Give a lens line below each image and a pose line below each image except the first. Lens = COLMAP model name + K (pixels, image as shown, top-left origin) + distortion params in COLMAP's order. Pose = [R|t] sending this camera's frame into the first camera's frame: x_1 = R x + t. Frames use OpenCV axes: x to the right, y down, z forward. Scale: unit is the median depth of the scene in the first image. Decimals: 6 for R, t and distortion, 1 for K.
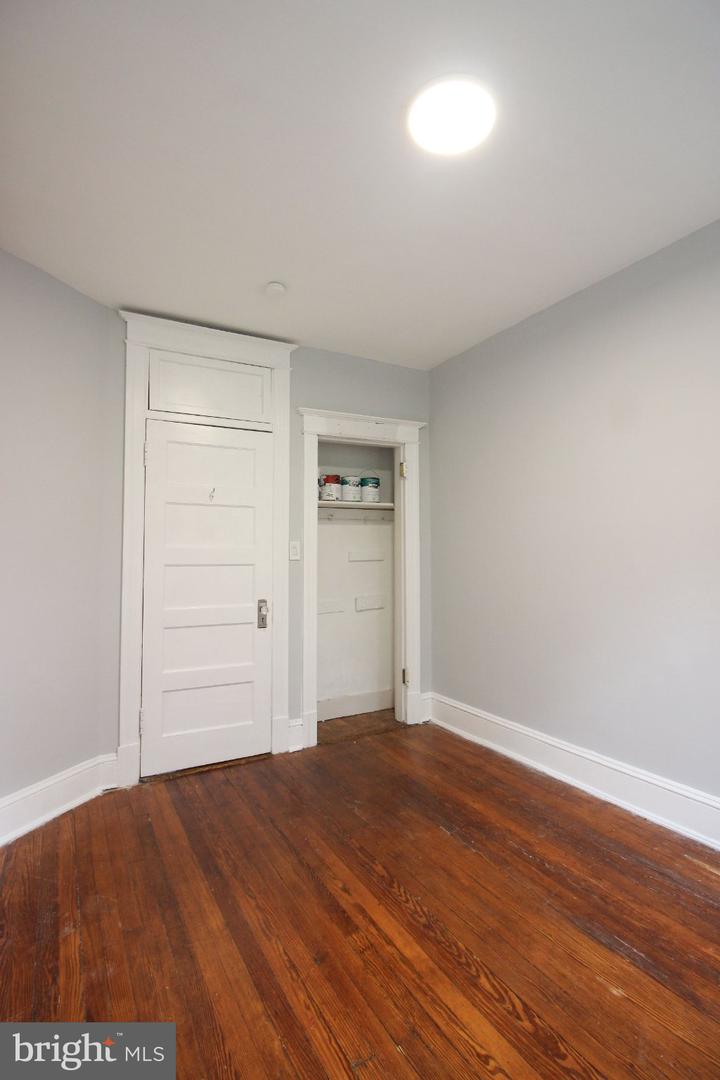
lens RADIAL K [[518.8, 0, 351.0], [0, 518.8, 534.3], [0, 0, 1]] dist [0.002684, -0.014602]
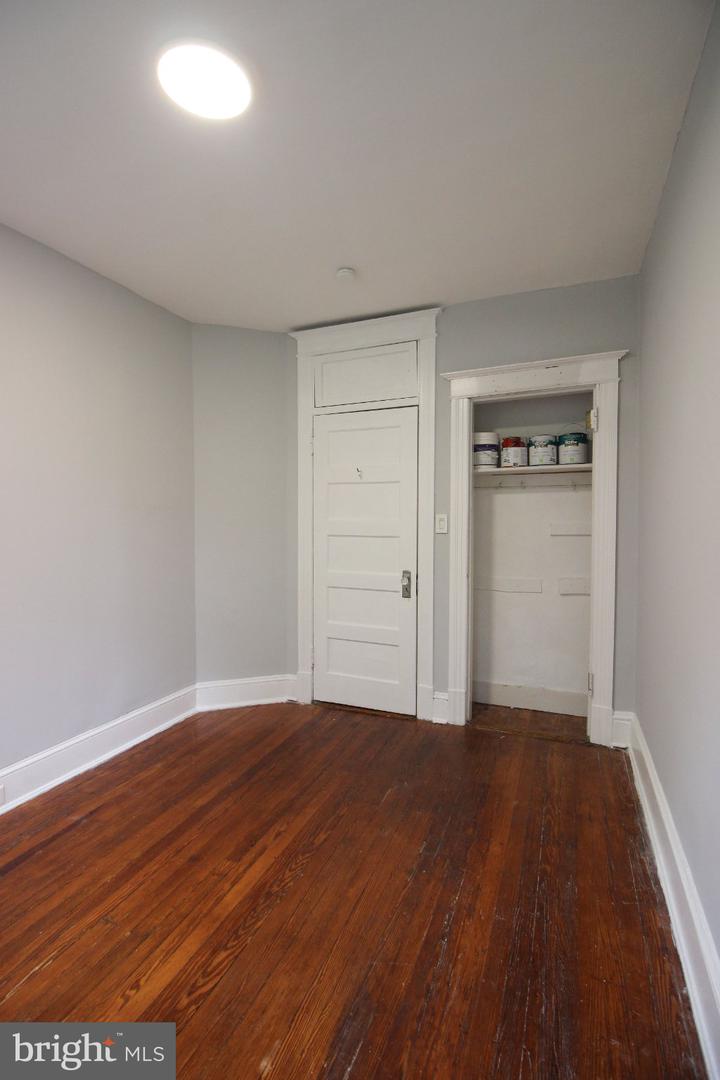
lens RADIAL K [[500.4, 0, 353.7], [0, 500.4, 533.4], [0, 0, 1]] dist [0.001296, -0.013647]
pose [[0.622863, 0.030038, -0.781754, 0.643414], [0.029546, 0.997647, 0.061874, -0.016877], [0.781773, -0.061637, 0.620510, 0.349311]]
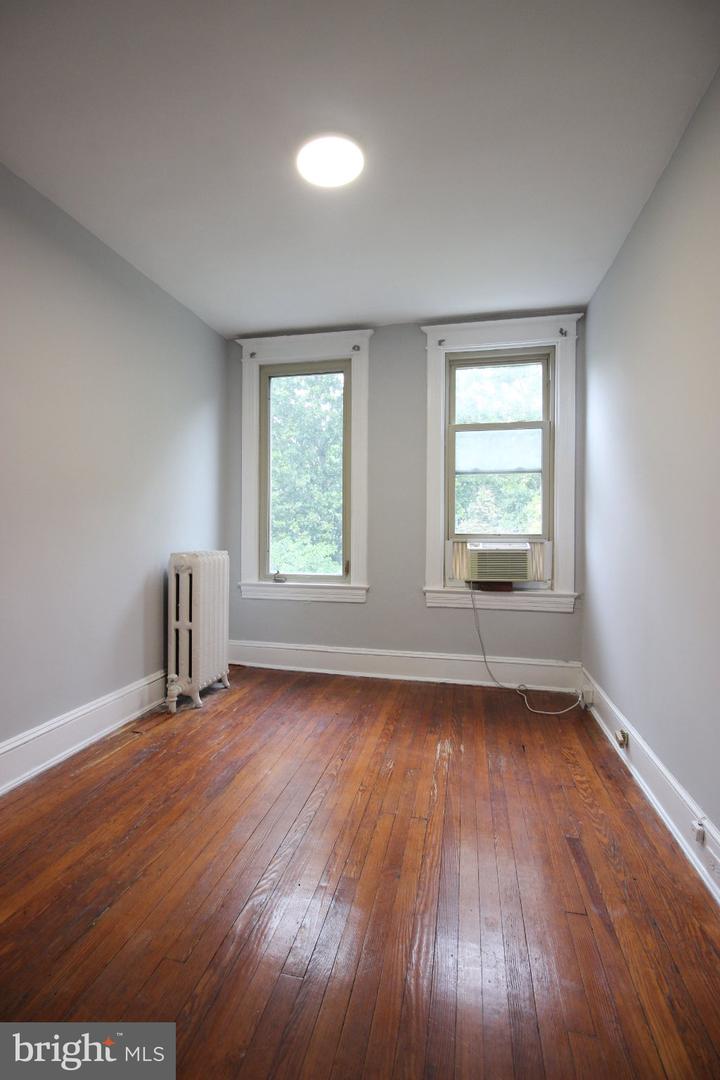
lens RADIAL K [[500.4, 0, 353.7], [0, 500.4, 533.4], [0, 0, 1]] dist [0.001296, -0.013647]
pose [[-0.751772, -0.006036, 0.659395, -0.390691], [-0.029660, 0.999256, -0.024668, 0.084005], [-0.658755, -0.038102, -0.751392, 1.082178]]
